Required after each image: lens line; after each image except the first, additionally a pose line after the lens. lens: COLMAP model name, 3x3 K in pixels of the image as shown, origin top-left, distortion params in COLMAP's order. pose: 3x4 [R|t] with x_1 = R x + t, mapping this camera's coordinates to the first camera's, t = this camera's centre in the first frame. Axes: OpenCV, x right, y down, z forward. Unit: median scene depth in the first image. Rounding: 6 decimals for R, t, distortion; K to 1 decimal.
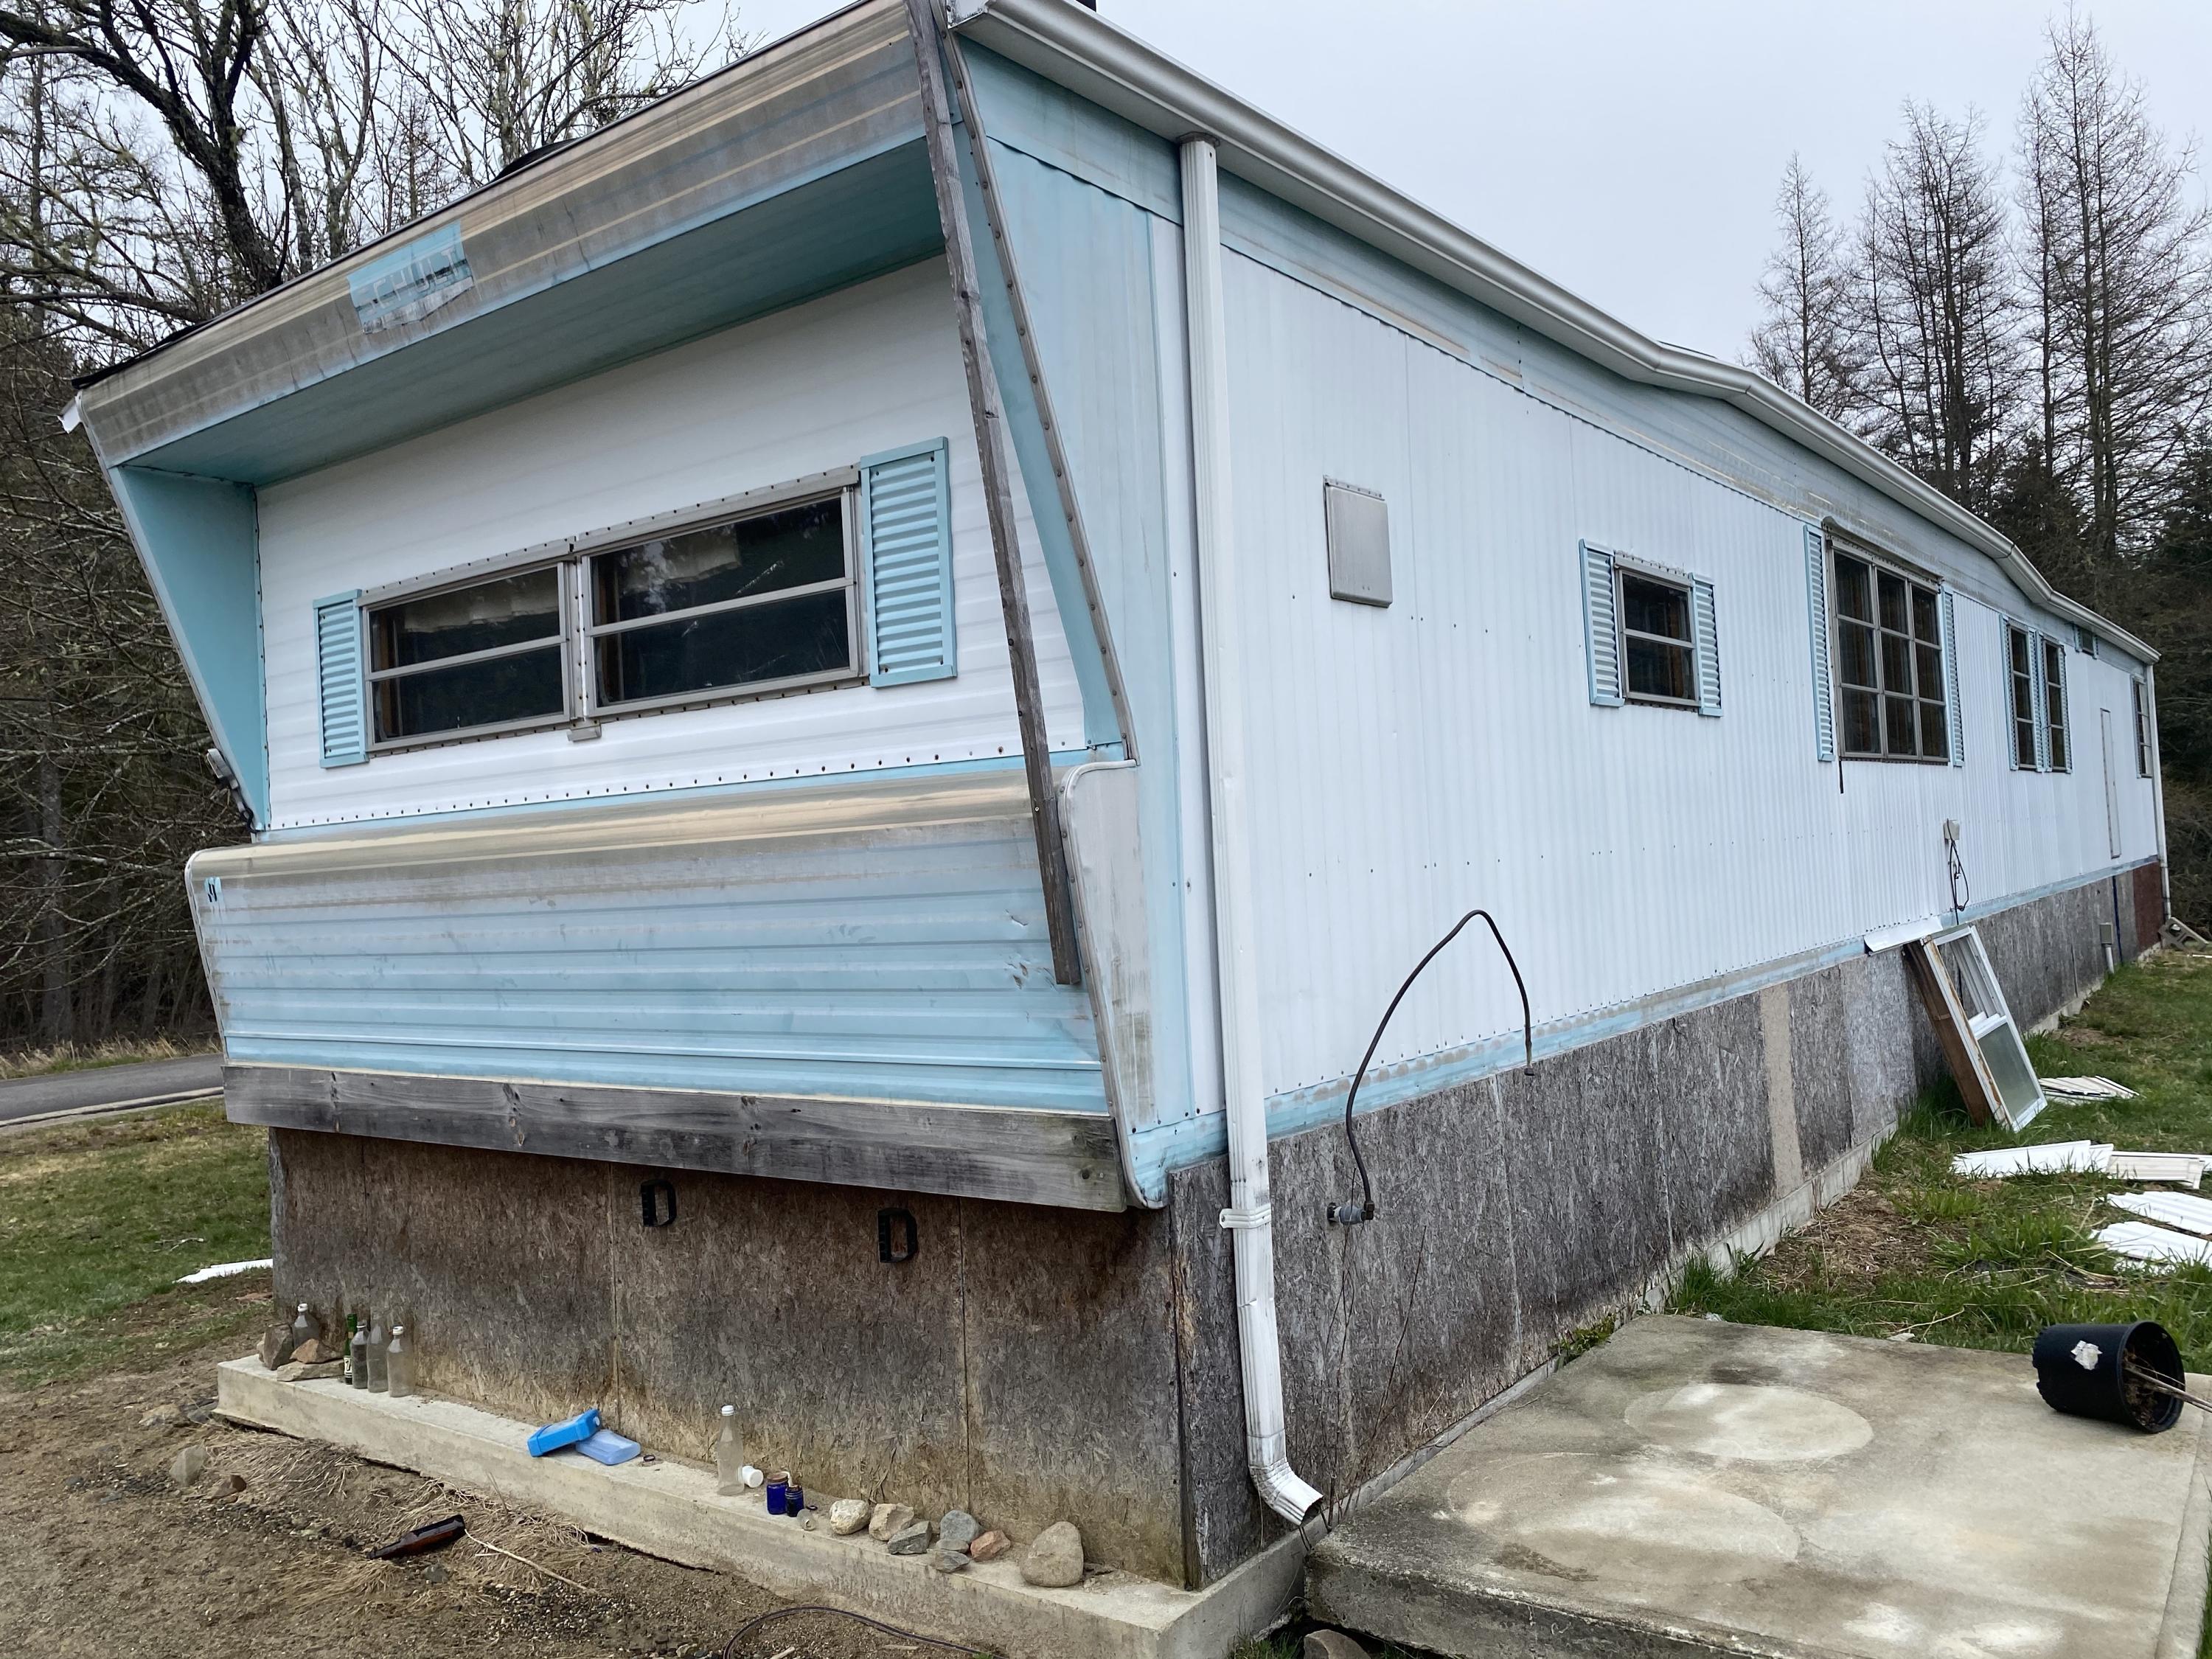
lens RADIAL K [[1699.6, 0, 1107.2], [0, 1699.6, 833.1], [0, 0, 1]] dist [0.008381, -0.001352]
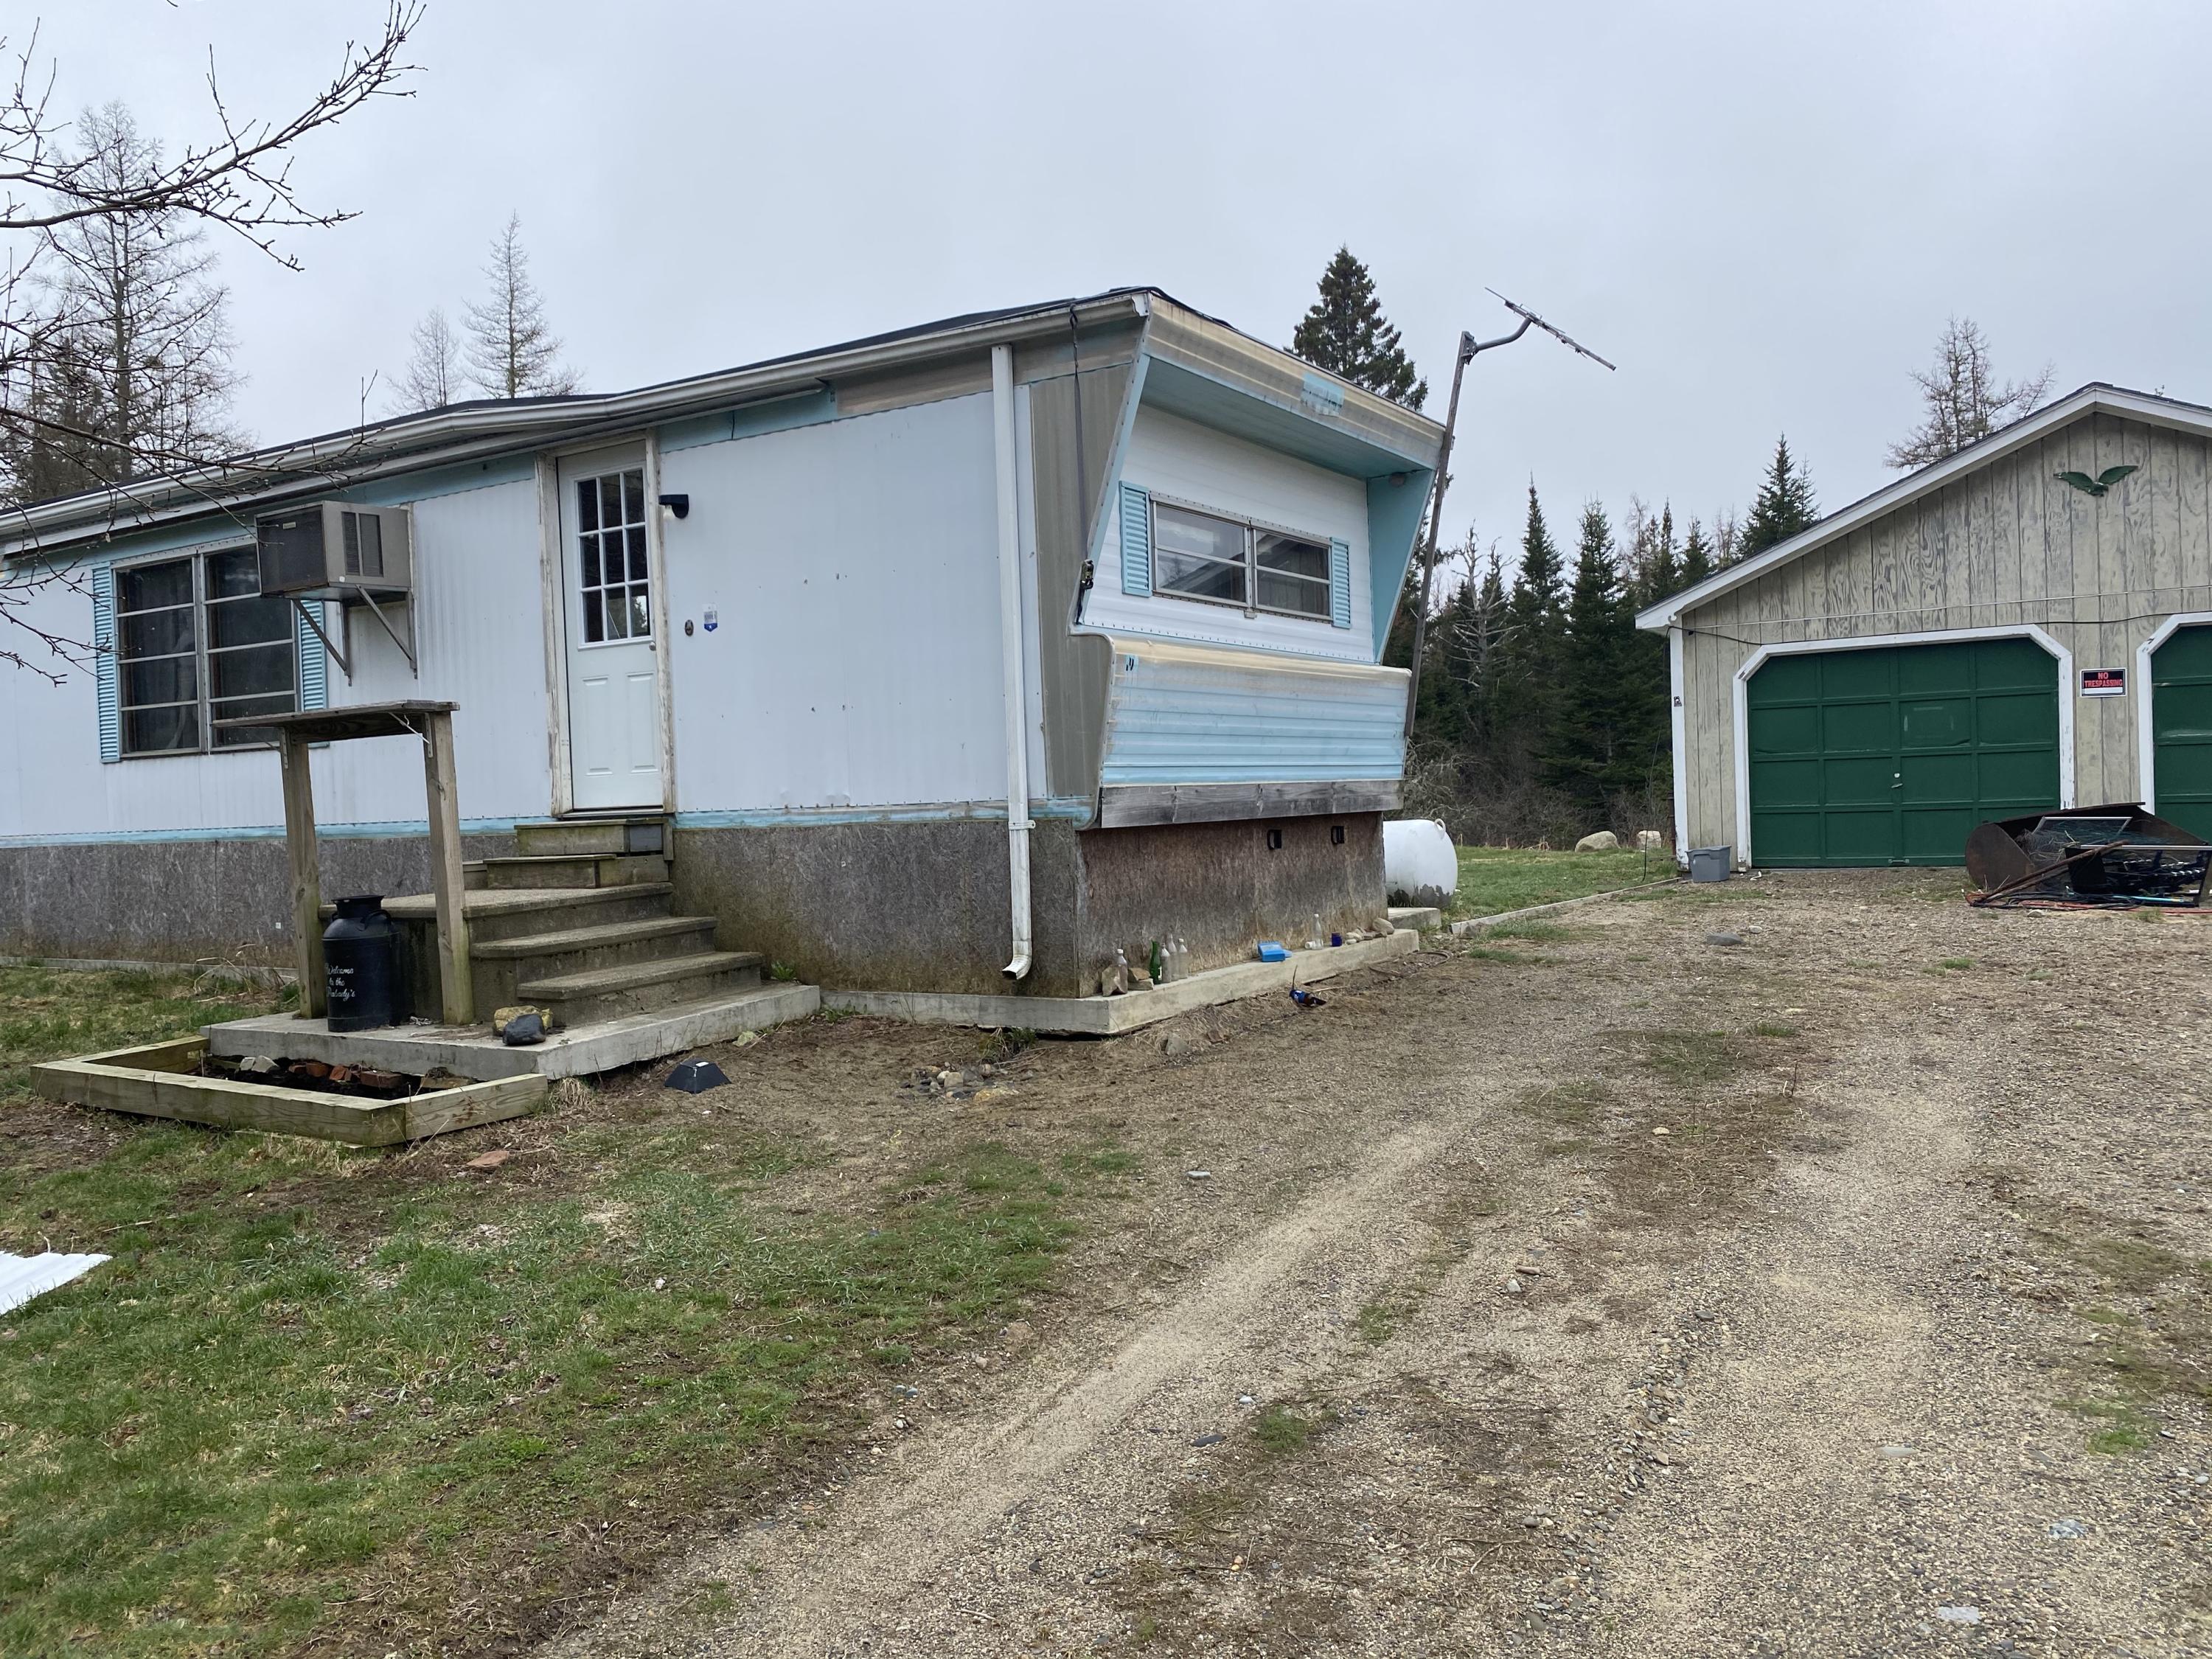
lens RADIAL K [[1699.6, 0, 1106.4], [0, 1699.6, 829.2], [0, 0, 1]] dist [0.008381, -0.001352]
pose [[-0.094925, 0.025919, 0.995147, -2.308725], [0.006648, 0.999655, -0.025403, 0.249363], [-0.995462, 0.004204, -0.095065, 1.366868]]
